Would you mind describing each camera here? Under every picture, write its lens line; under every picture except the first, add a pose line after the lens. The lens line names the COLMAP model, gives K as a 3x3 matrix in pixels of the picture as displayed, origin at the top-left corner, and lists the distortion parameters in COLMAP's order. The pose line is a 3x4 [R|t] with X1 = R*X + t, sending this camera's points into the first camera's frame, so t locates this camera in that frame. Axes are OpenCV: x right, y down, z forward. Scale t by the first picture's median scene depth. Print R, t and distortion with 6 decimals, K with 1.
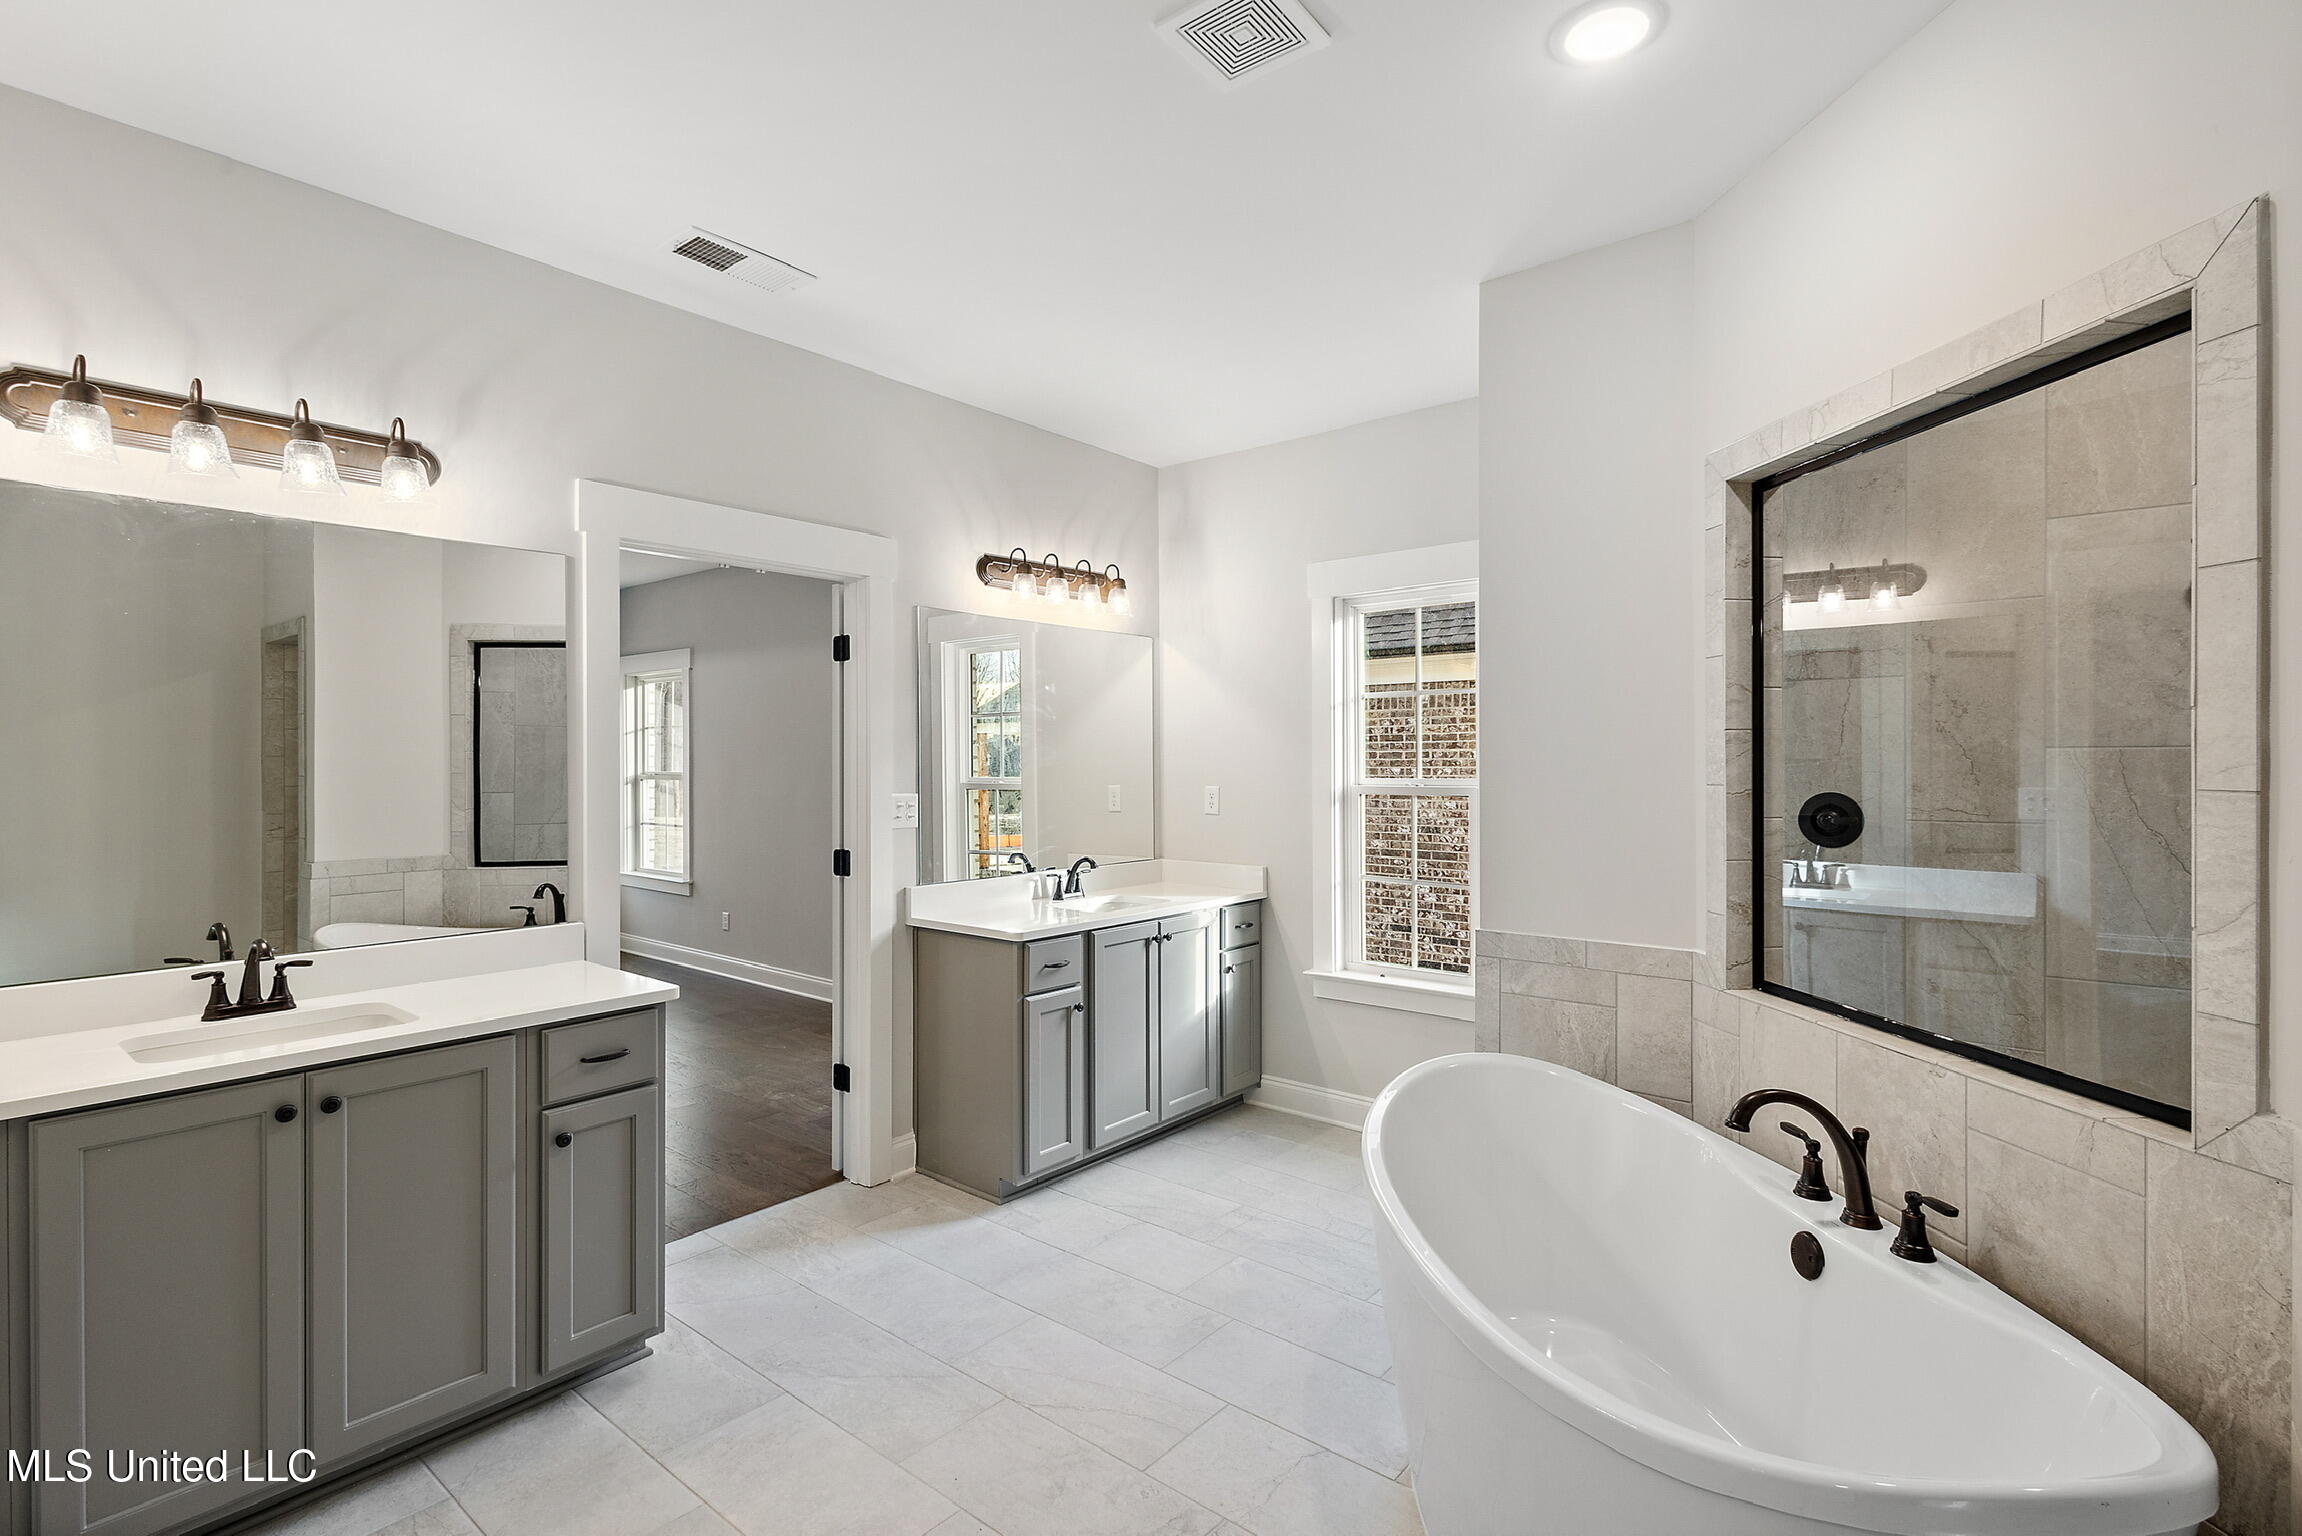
lens RADIAL K [[1079.6, 0, 1141.0], [0, 1079.6, 754.5], [0, 0, 1]] dist [0.018681, -0.000563]
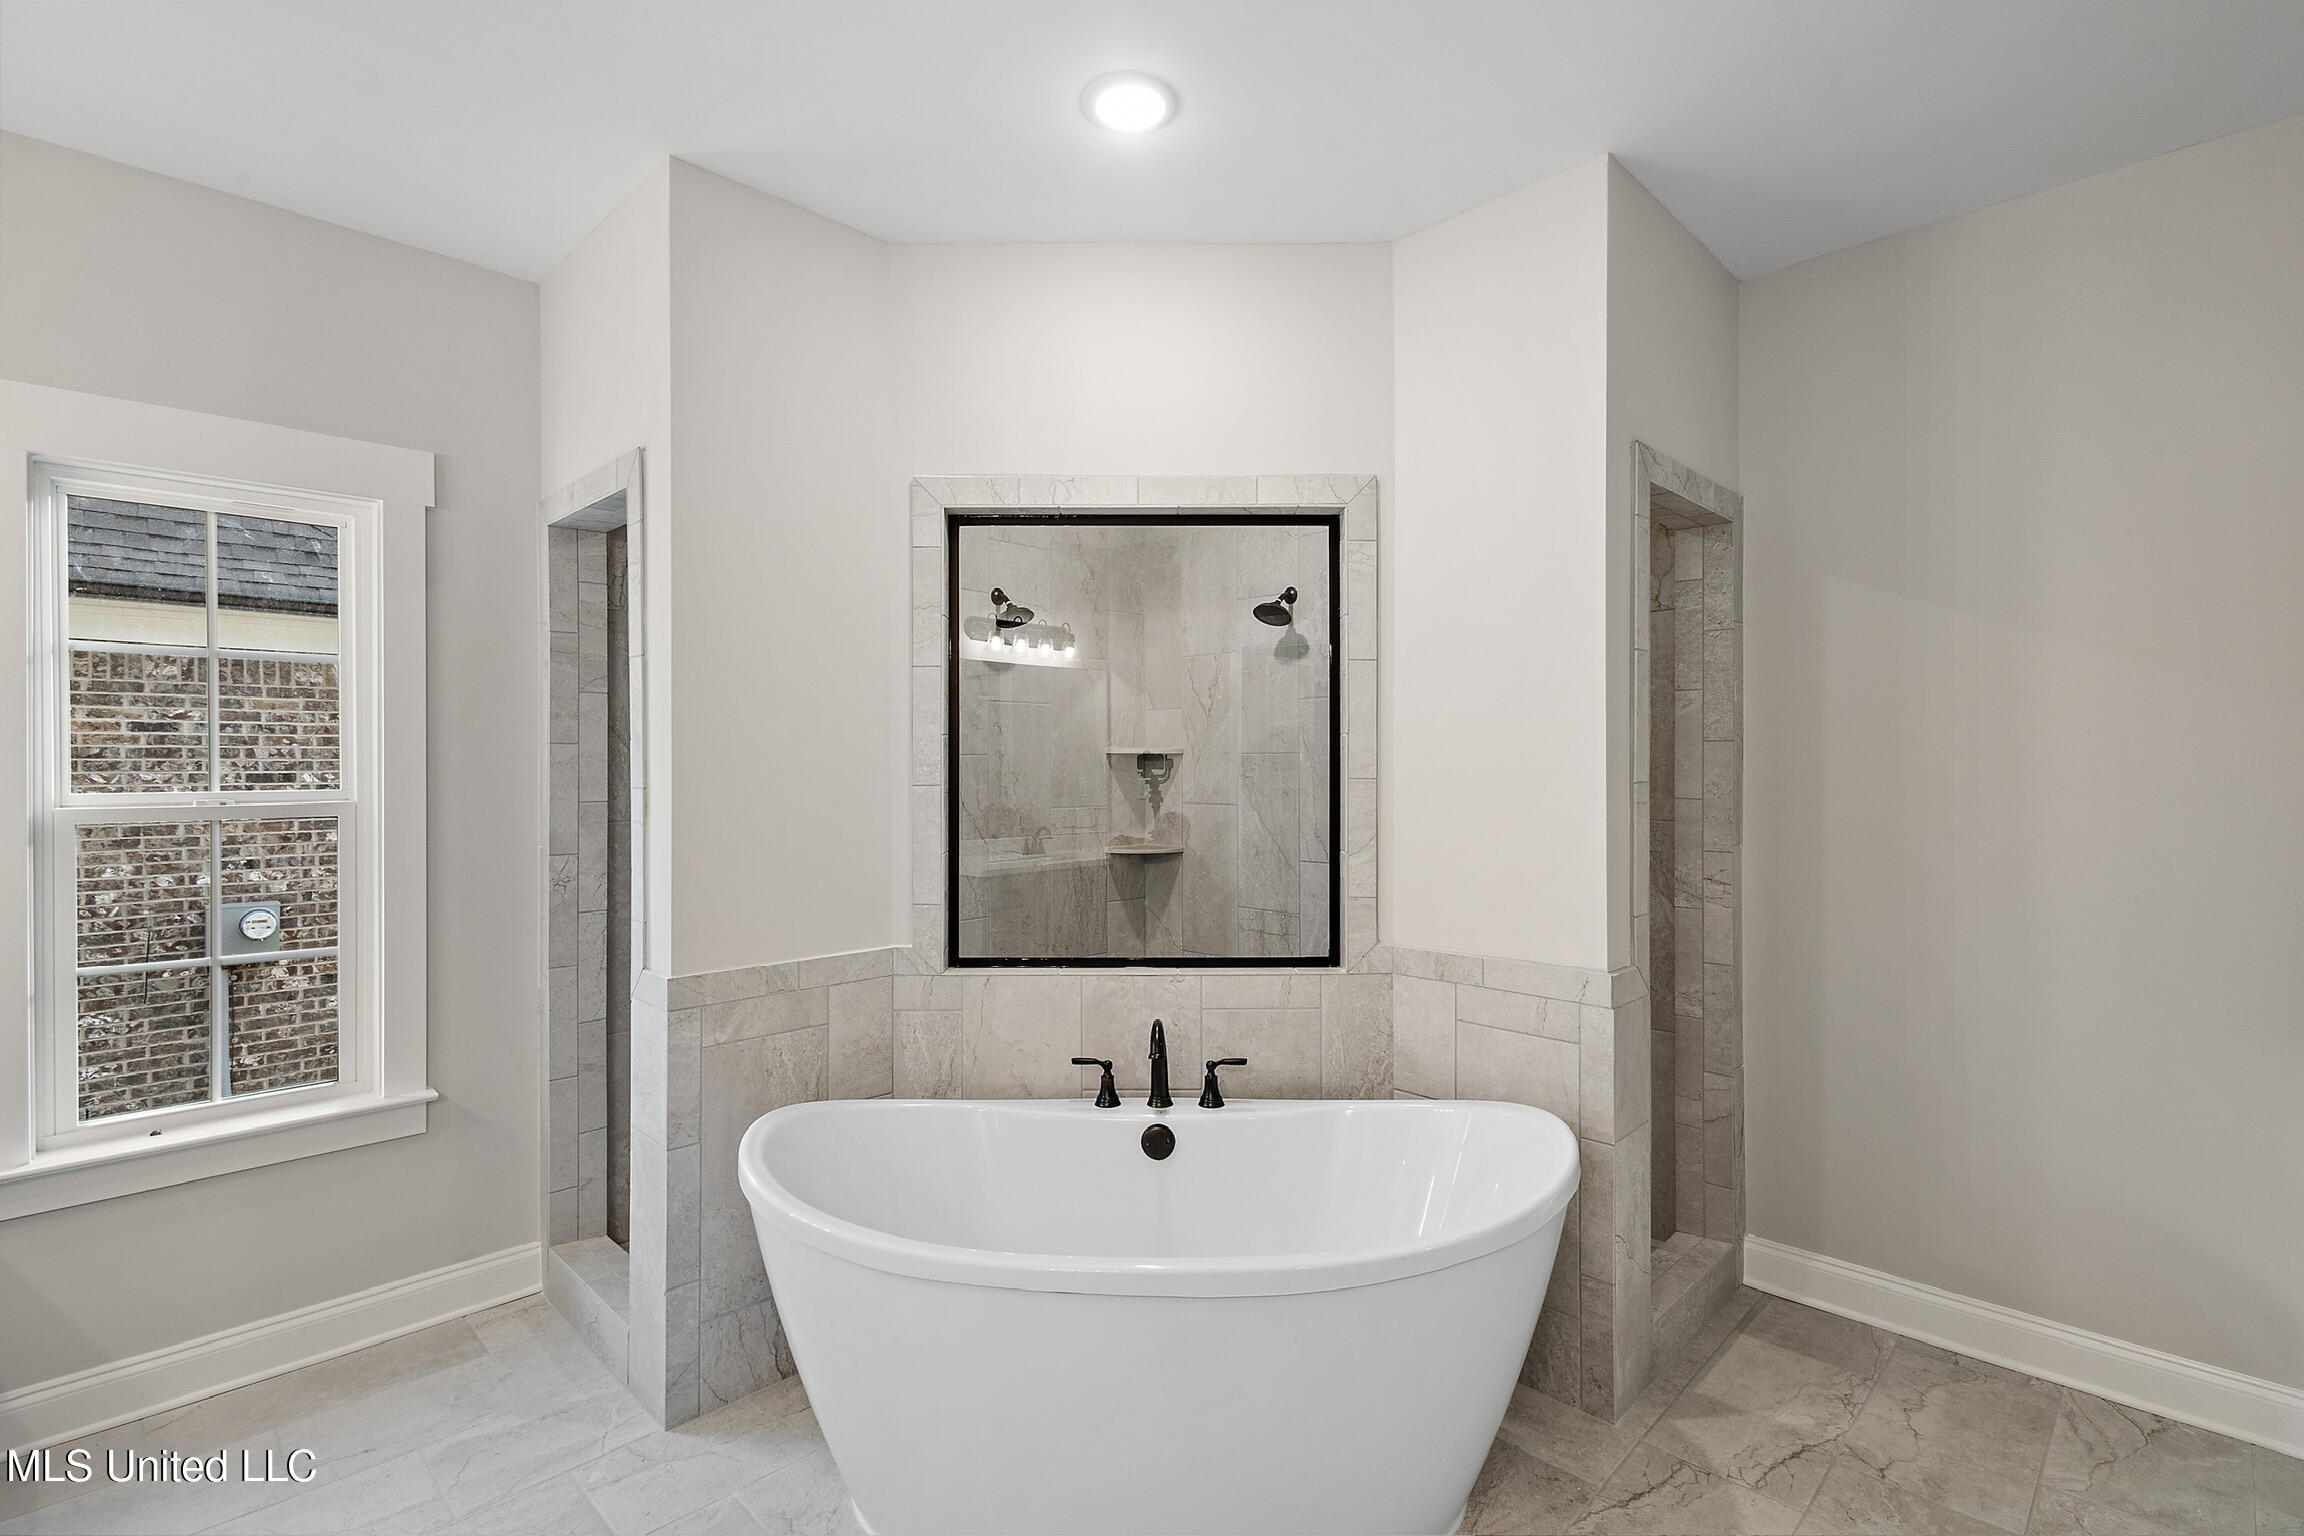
lens RADIAL K [[1080.5, 0, 1138.6], [0, 1080.5, 772.0], [0, 0, 1]] dist [0.018681, -0.000563]
pose [[0.124924, -0.004721, 0.992155, -0.494879], [0.003258, 0.999985, 0.004348, 0.006213], [-0.992161, 0.002689, 0.124938, 0.616734]]
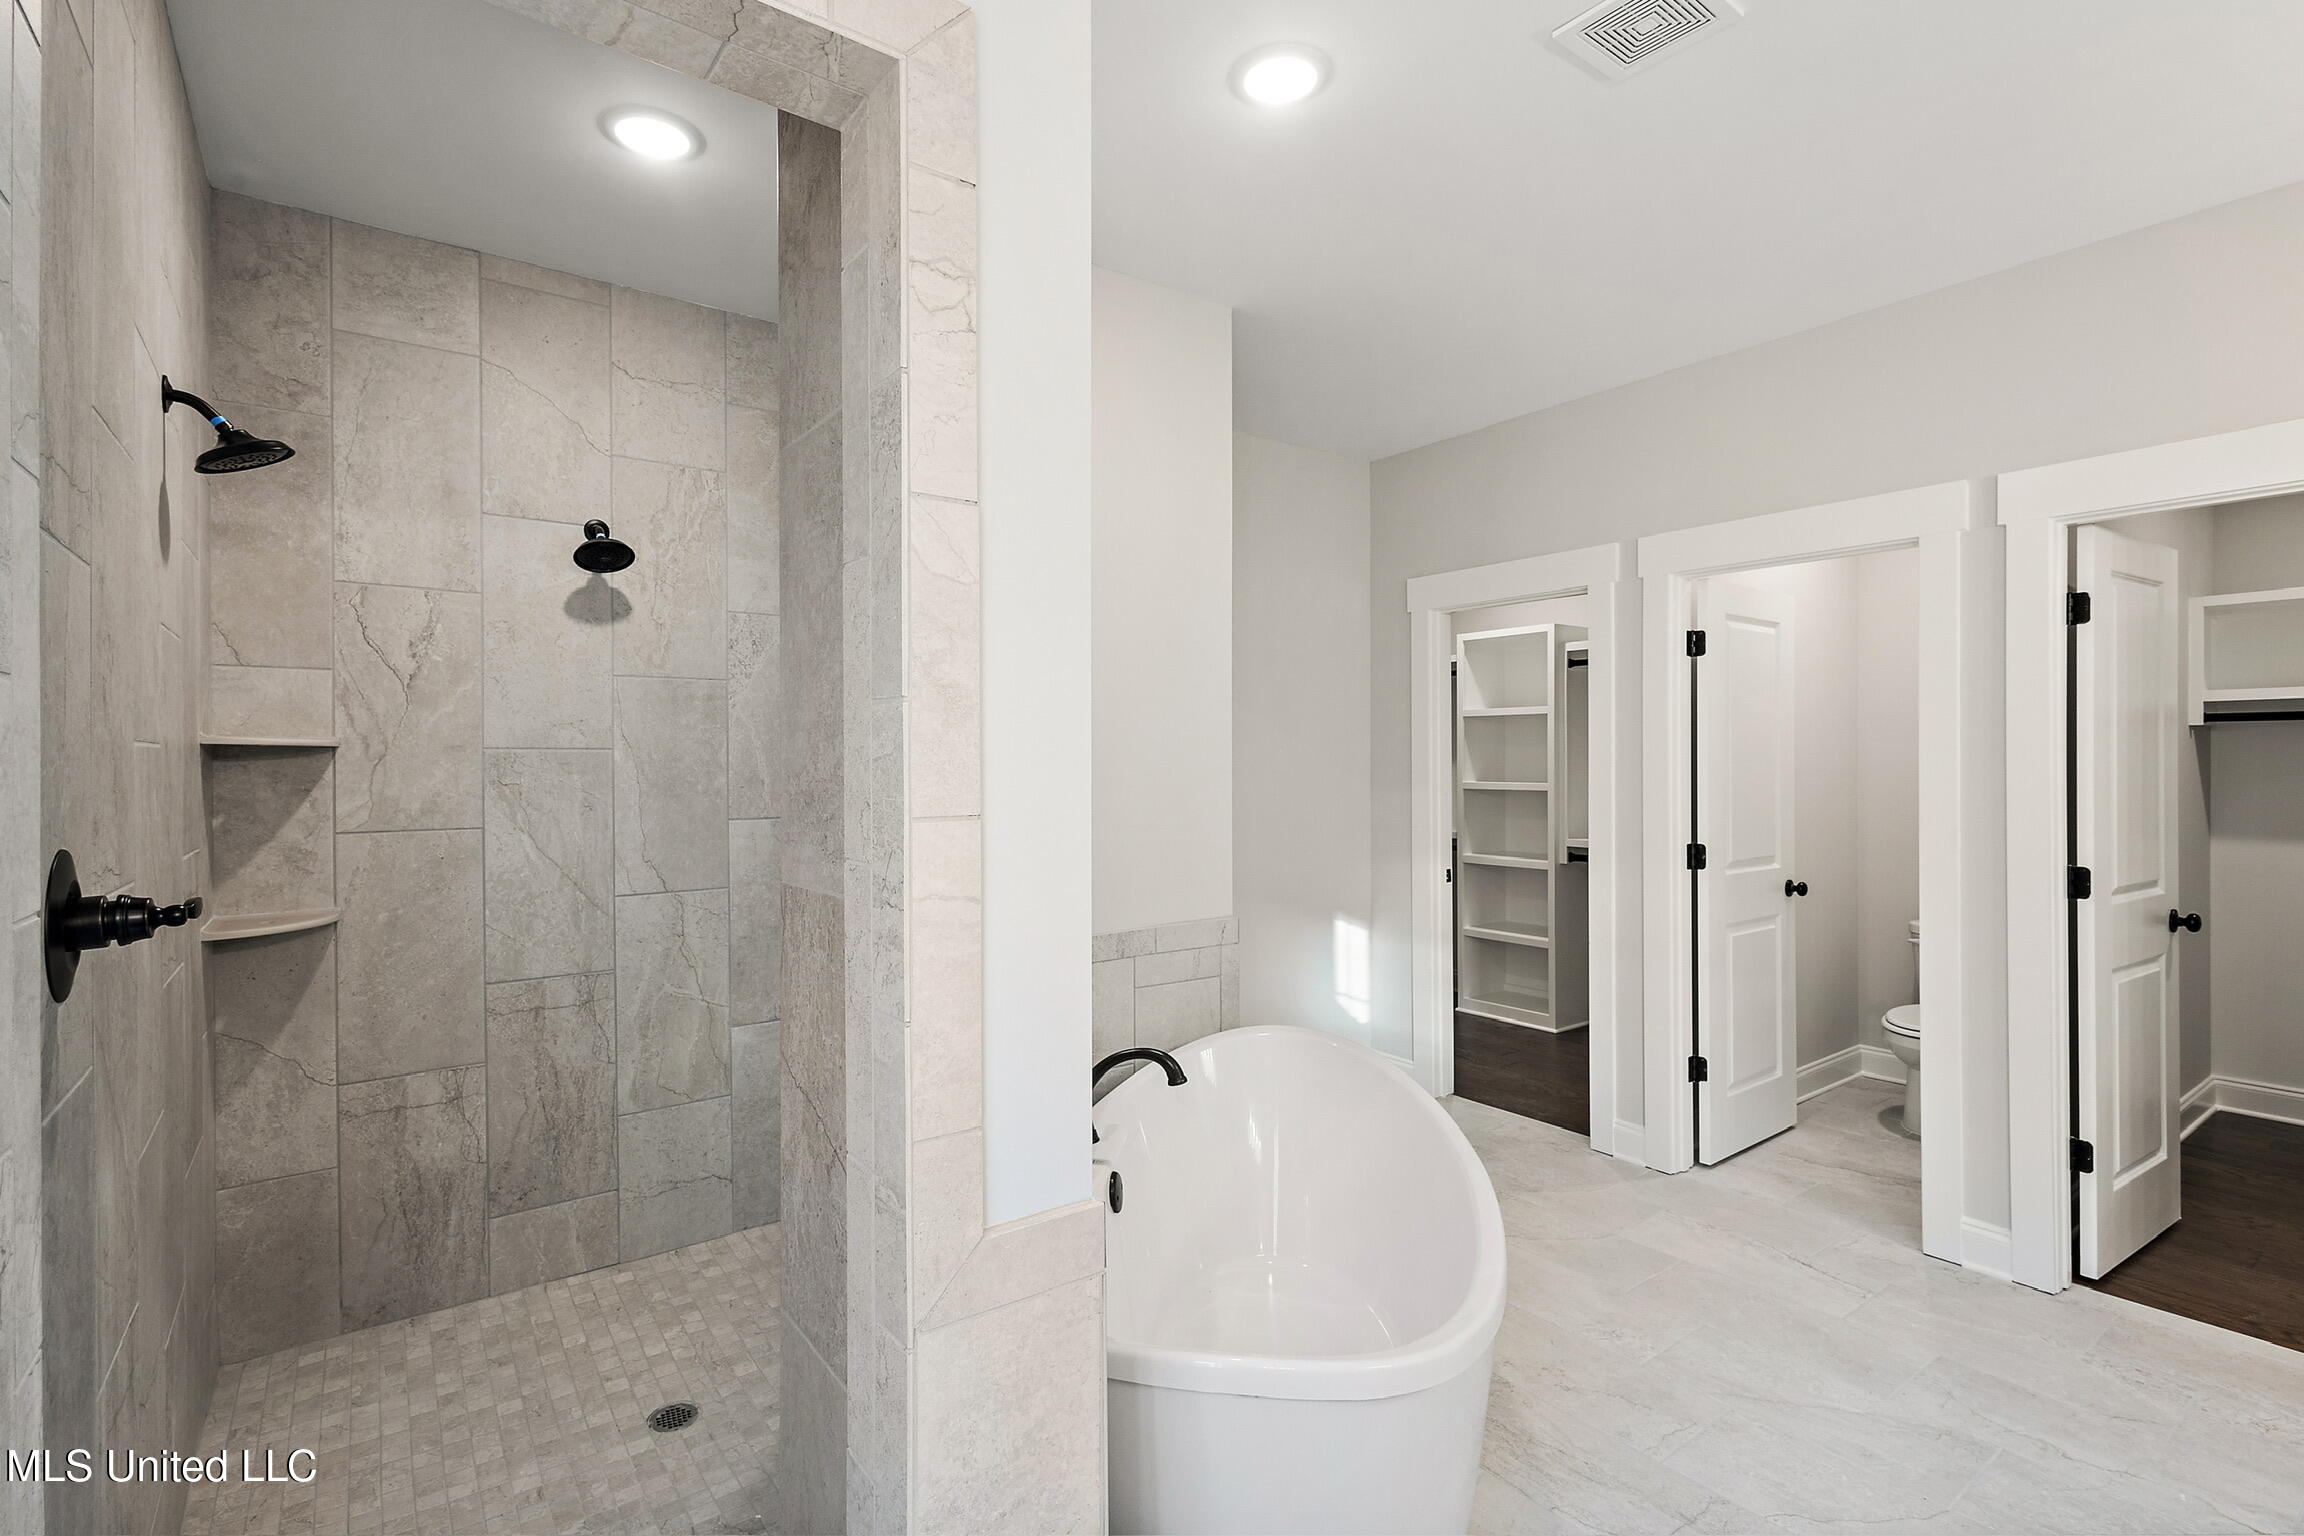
lens RADIAL K [[1080.5, 0, 1150.7], [0, 1080.5, 764.9], [0, 0, 1]] dist [0.018681, -0.000563]
pose [[-0.968873, 0.003262, 0.247536, 0.008557], [0.005080, 0.999965, 0.006705, 0.000332], [-0.247505, 0.007754, -0.968856, 1.258312]]
